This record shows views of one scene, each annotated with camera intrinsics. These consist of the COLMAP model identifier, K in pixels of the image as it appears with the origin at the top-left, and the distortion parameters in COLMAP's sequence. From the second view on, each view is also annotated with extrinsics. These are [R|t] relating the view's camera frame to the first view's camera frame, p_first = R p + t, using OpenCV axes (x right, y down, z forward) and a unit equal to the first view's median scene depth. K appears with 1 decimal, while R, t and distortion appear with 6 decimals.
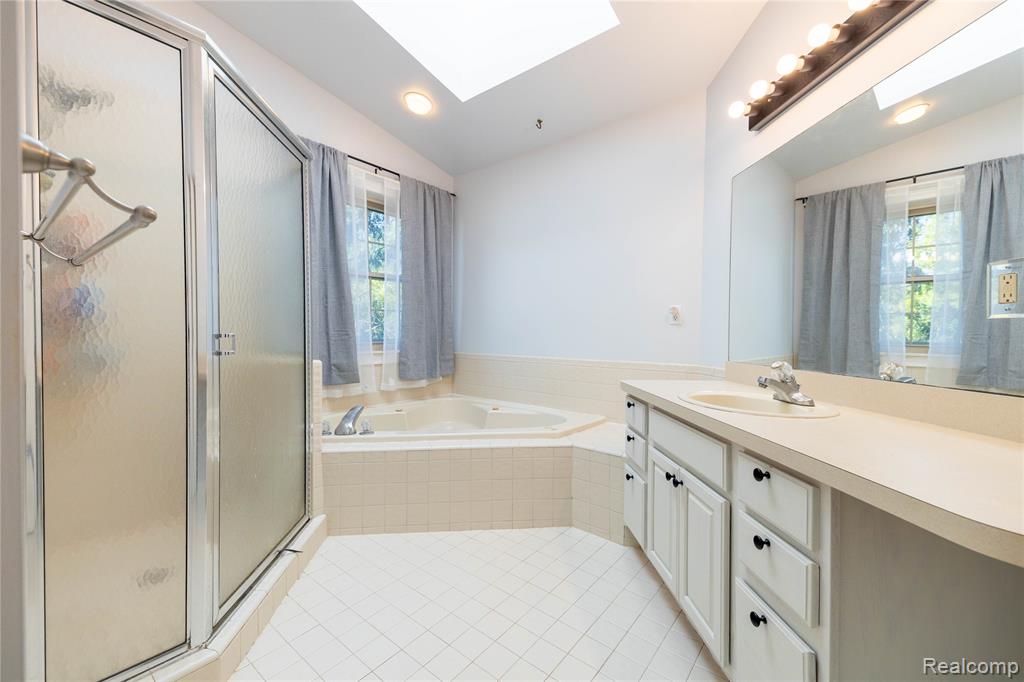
lens RADIAL K [[417.7, 0, 509.3], [0, 417.7, 338.5], [0, 0, 1]] dist [0.017831, -0.000003]
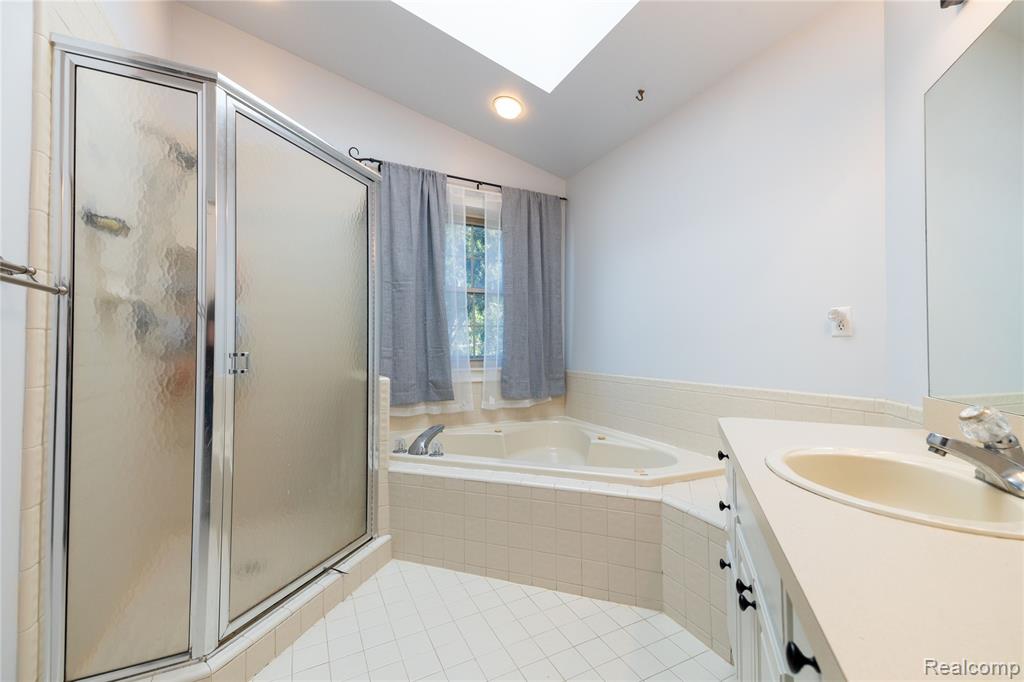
lens RADIAL K [[417.7, 0, 509.3], [0, 417.7, 338.5], [0, 0, 1]] dist [0.017831, -0.000003]
pose [[0.910638, -0.013513, -0.412984, 0.173450], [-0.001223, 0.999373, -0.035395, -0.005158], [0.413203, 0.032738, 0.910050, 0.157870]]
